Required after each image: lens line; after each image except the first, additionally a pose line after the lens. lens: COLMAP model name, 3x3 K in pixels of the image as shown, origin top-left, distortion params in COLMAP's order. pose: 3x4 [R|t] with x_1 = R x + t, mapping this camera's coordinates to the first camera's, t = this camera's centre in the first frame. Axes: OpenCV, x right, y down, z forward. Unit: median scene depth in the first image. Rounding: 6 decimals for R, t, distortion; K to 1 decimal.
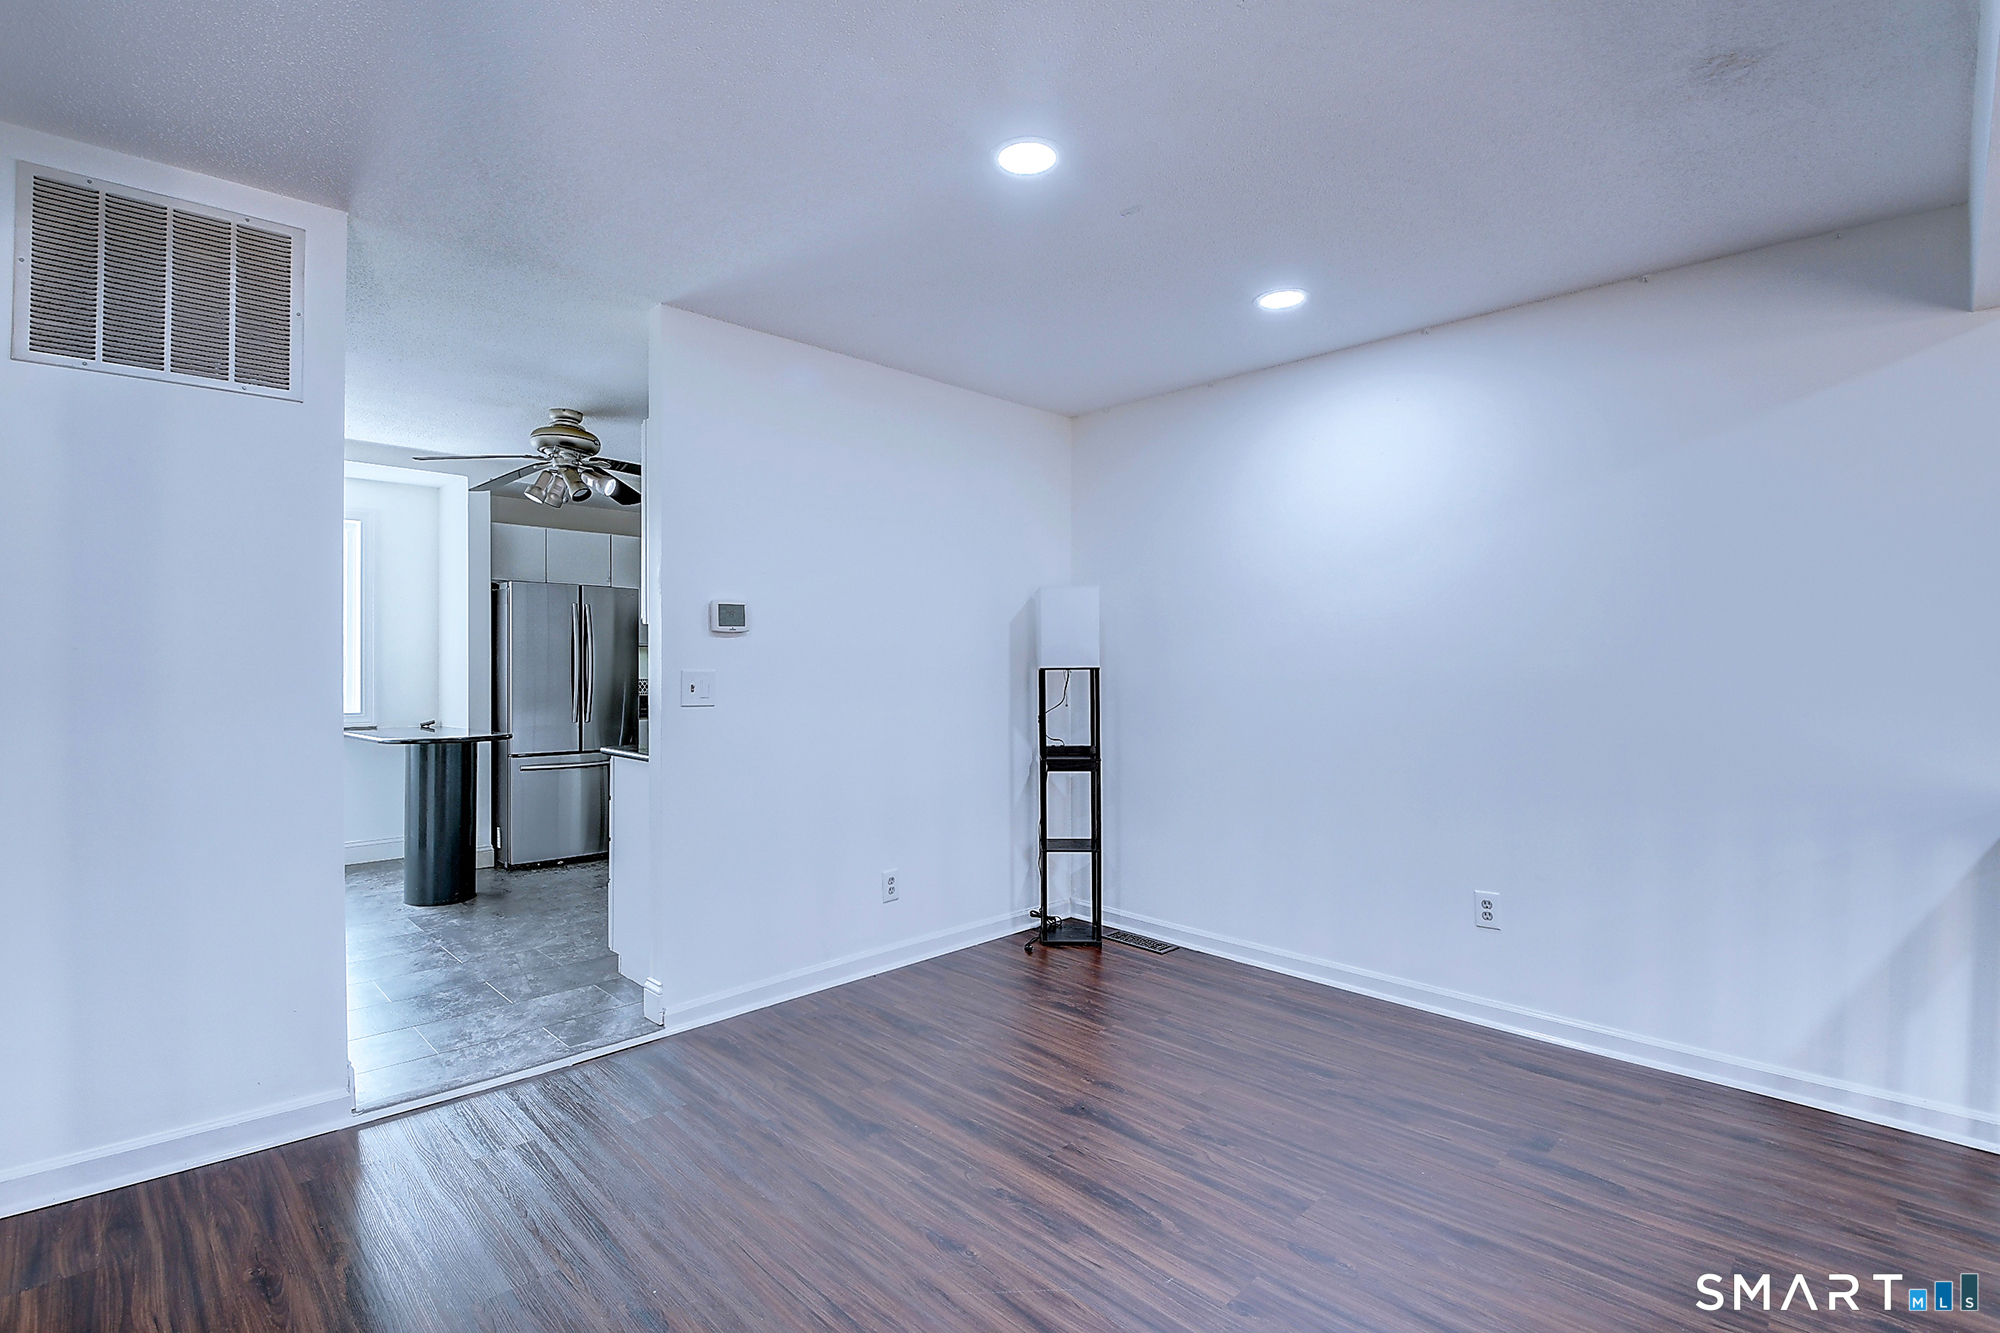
lens RADIAL K [[923.5, 0, 993.9], [0, 923.5, 667.6], [0, 0, 1]] dist [-0.003966, -0.006195]
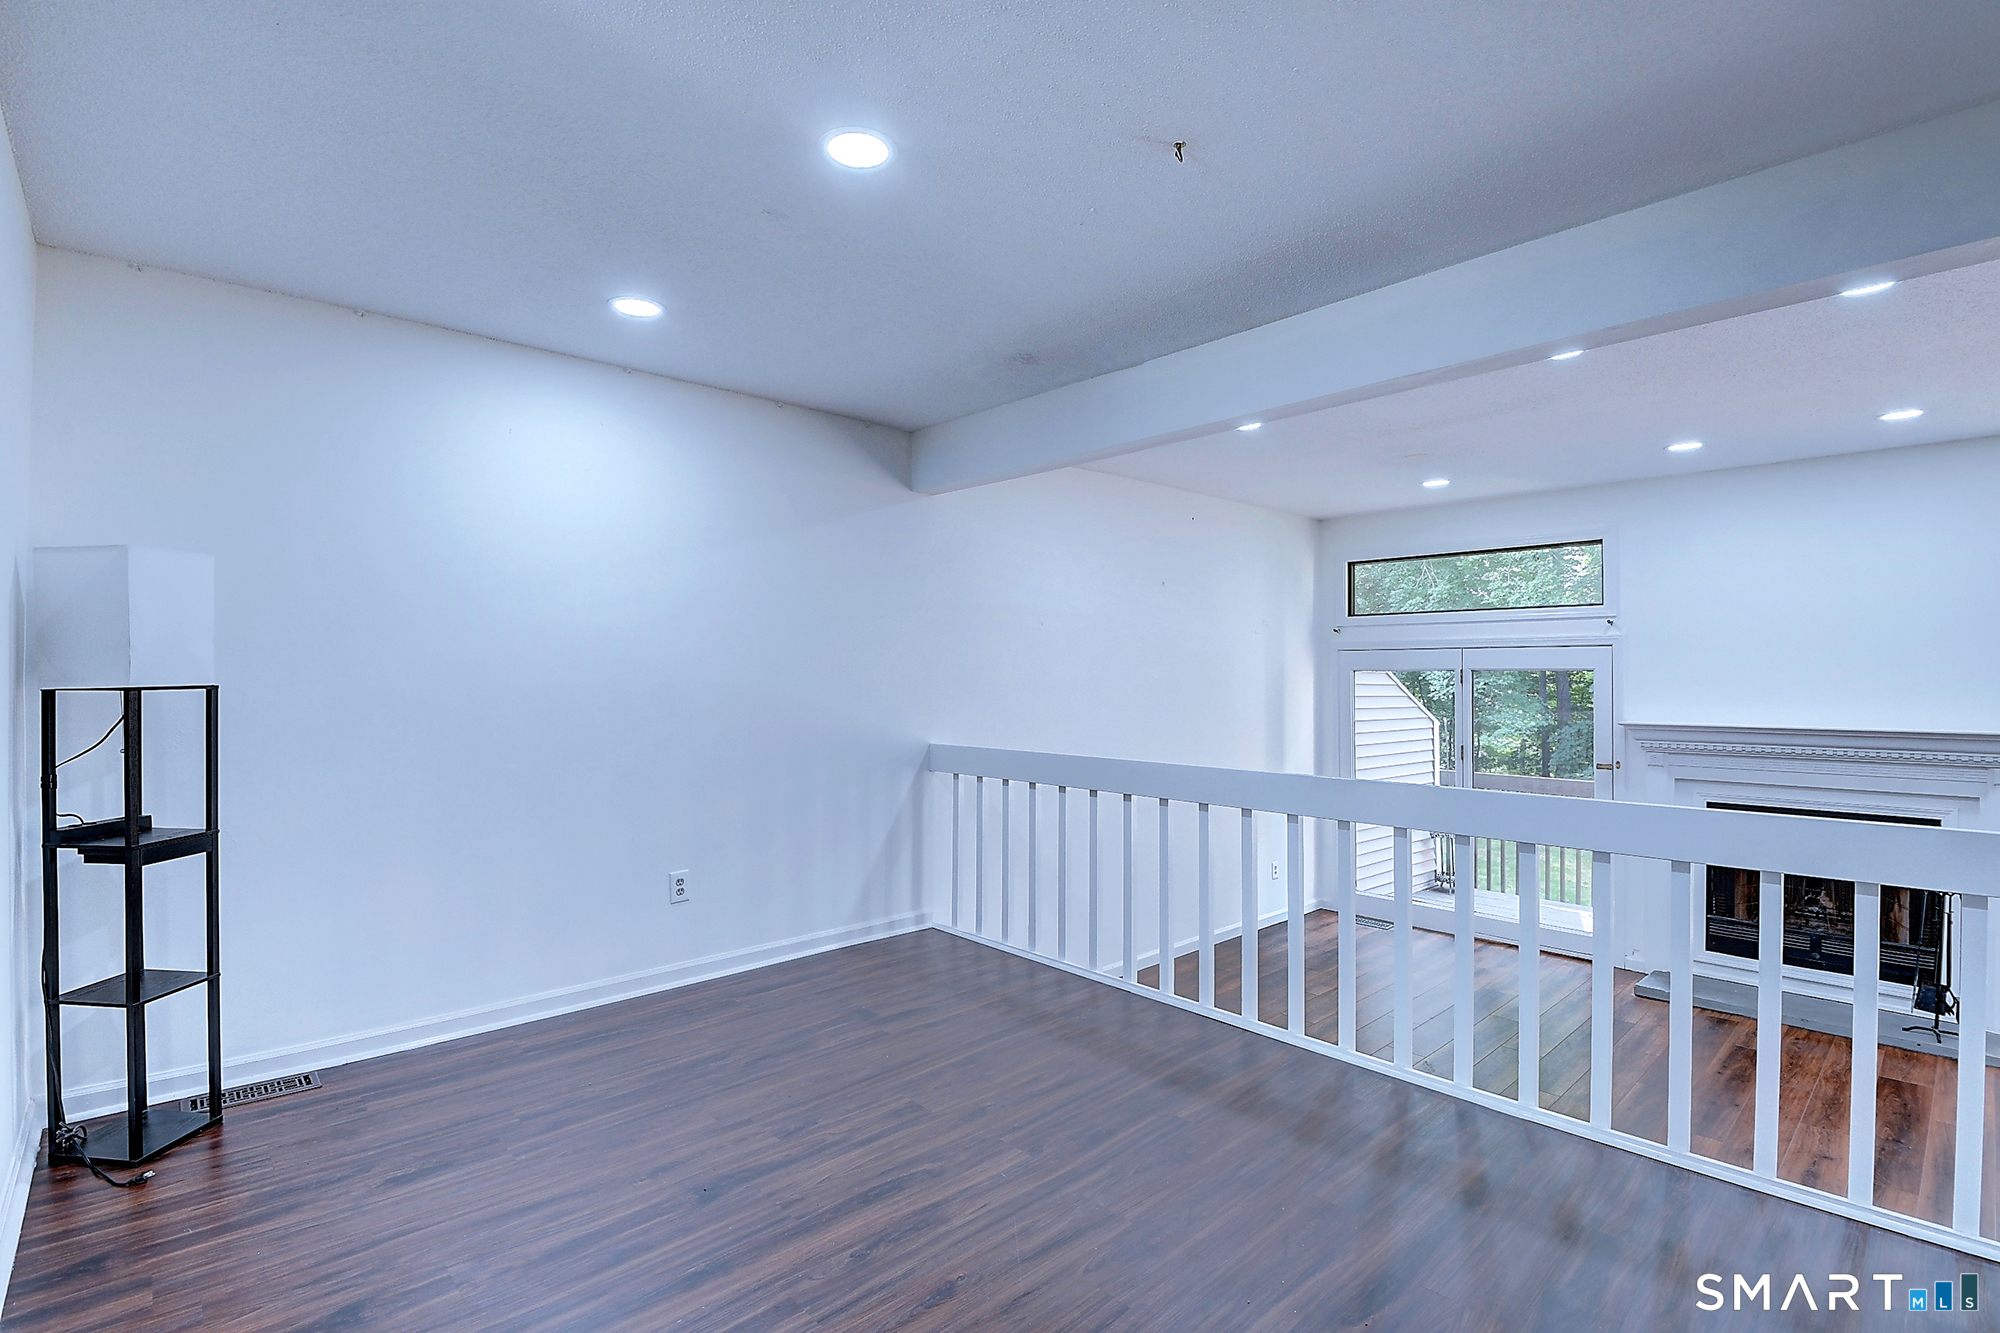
lens RADIAL K [[923.5, 0, 961.8], [0, 923.5, 666.6], [0, 0, 1]] dist [-0.003966, -0.006195]
pose [[0.055208, 0.007888, 0.998444, -0.619856], [0.006045, 0.999948, -0.008234, -0.005673], [-0.998457, 0.006490, 0.055158, 0.575461]]
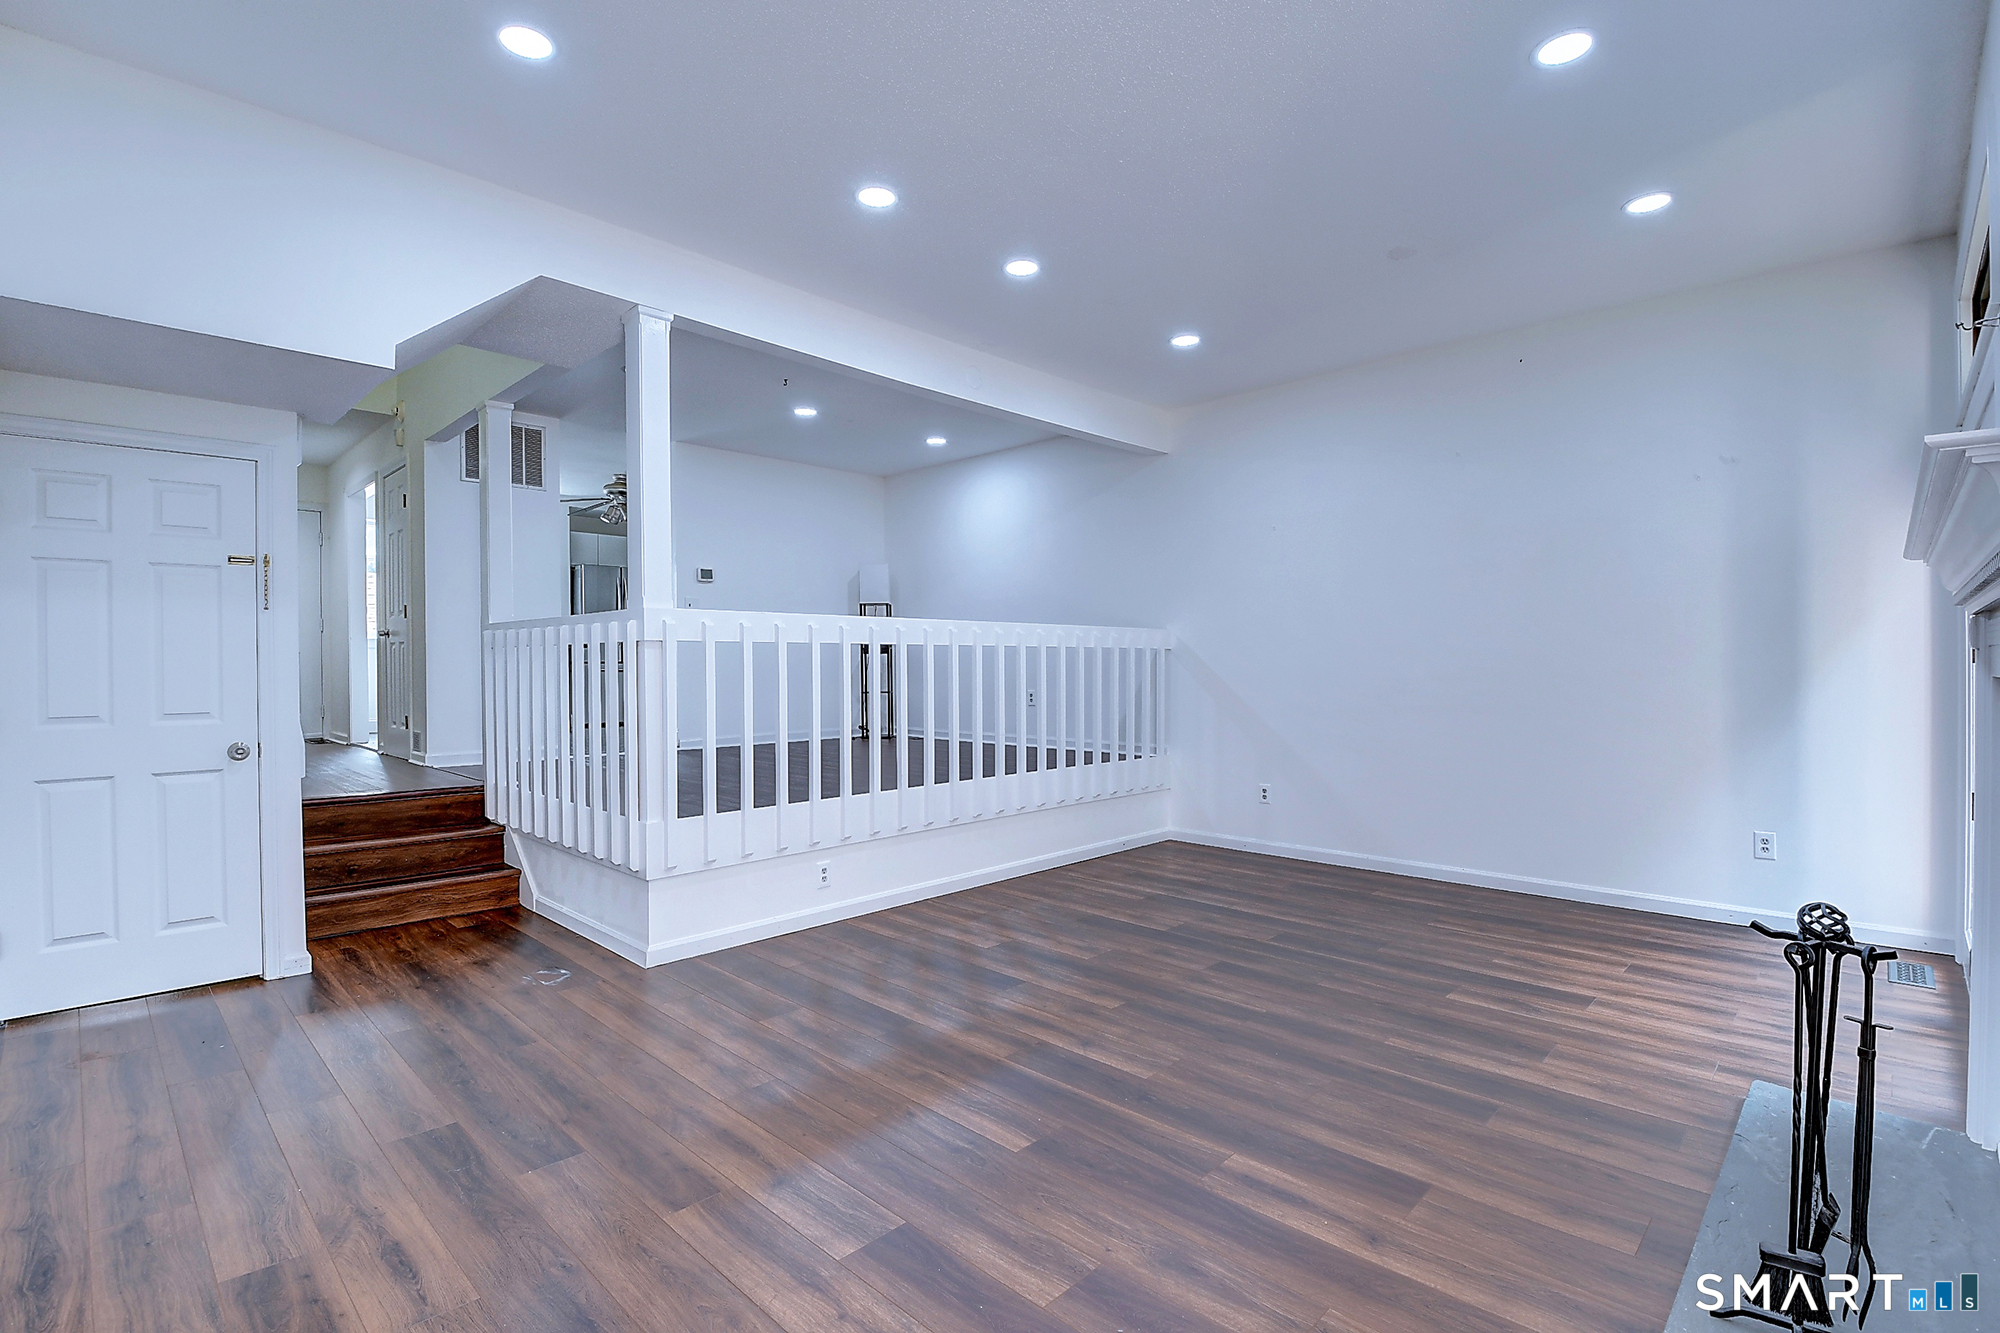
lens RADIAL K [[923.5, 0, 985.2], [0, 923.5, 673.3], [0, 0, 1]] dist [-0.003966, -0.006195]
pose [[0.999977, -0.006765, 0.000875, 0.409138], [0.006760, 0.999958, 0.006199, 0.183648], [-0.000917, -0.006193, 0.999980, -1.305896]]
